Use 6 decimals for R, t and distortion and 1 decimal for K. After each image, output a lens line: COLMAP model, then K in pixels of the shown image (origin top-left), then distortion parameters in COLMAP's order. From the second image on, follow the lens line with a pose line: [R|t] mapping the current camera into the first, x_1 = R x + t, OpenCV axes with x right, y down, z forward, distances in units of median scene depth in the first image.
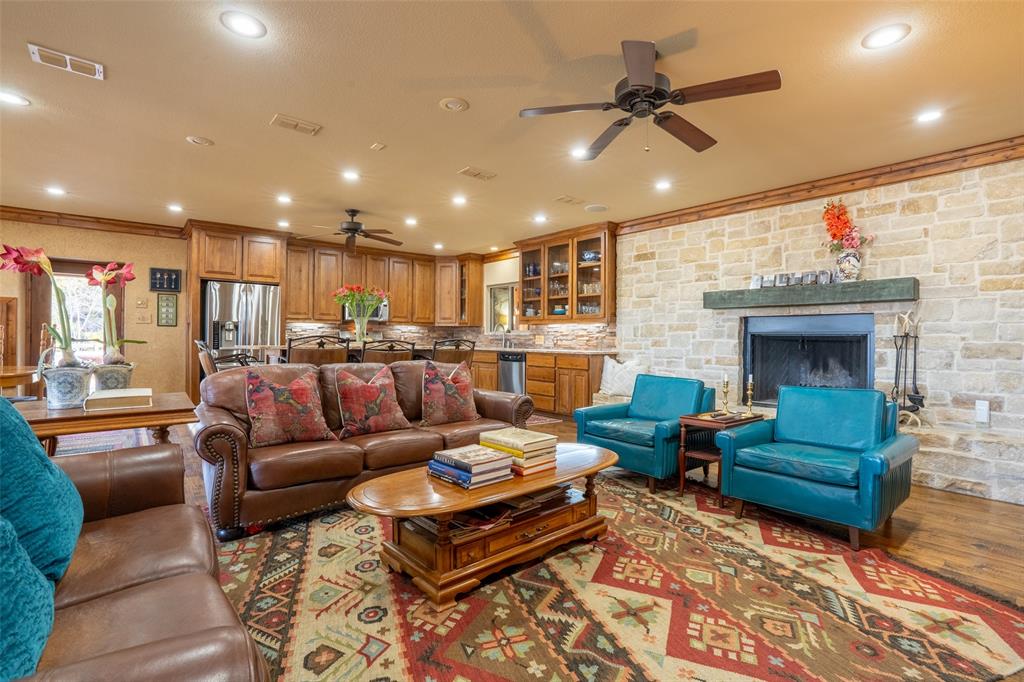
lens RADIAL K [[492.0, 0, 493.5], [0, 492.0, 343.9], [0, 0, 1]] dist [-0.047399, 0.009384]
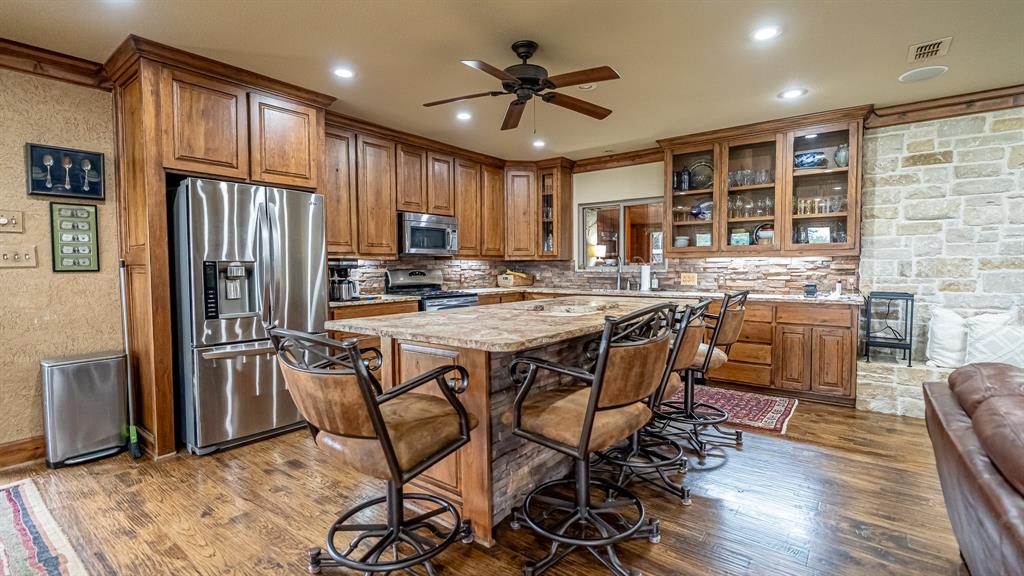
lens RADIAL K [[471.6, 0, 509.4], [0, 471.6, 289.0], [0, 0, 1]] dist [0.000419, 0.001042]
pose [[0.970790, -0.027115, 0.238393, -0.392650], [0.017109, 0.998887, 0.043945, -0.034384], [-0.239319, -0.038582, 0.970174, 0.466925]]
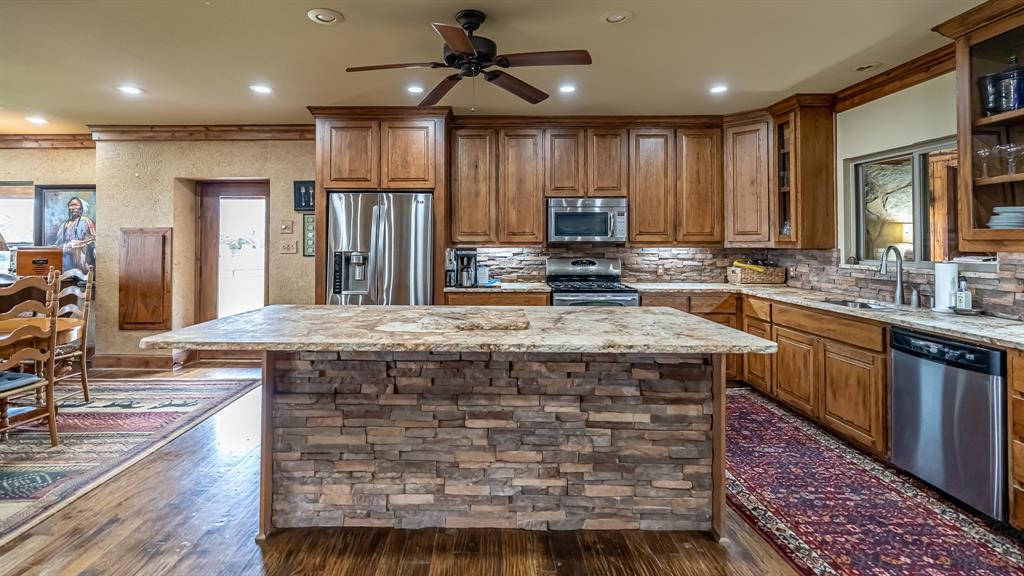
lens RADIAL K [[471.6, 0, 482.0], [0, 471.6, 238.7], [0, 0, 1]] dist [0.000419, 0.001042]
pose [[0.780430, -0.014760, -0.625069, -0.005194], [0.002767, 0.999793, -0.020154, -0.050997], [0.625237, 0.013999, 0.780309, 0.613473]]
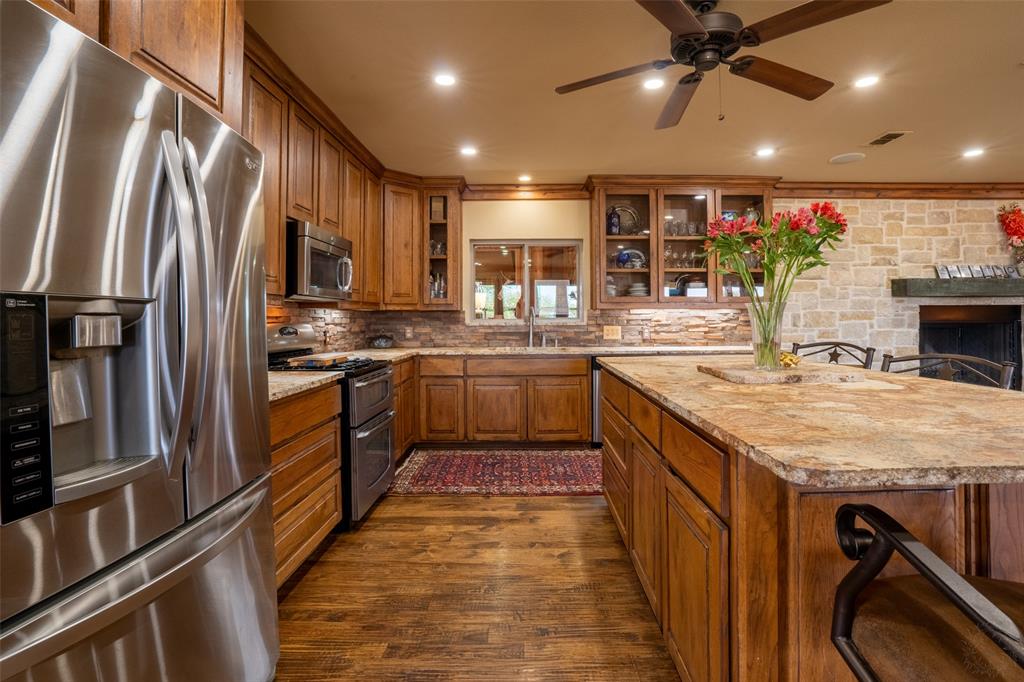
lens RADIAL K [[492.0, 0, 527.6], [0, 492.0, 312.1], [0, 0, 1]] dist [-0.047399, 0.009384]
pose [[0.618158, -0.004828, 0.786039, -0.586310], [0.017802, 0.999811, -0.007859, -0.038804], [-0.785852, 0.018851, 0.618127, 0.817624]]
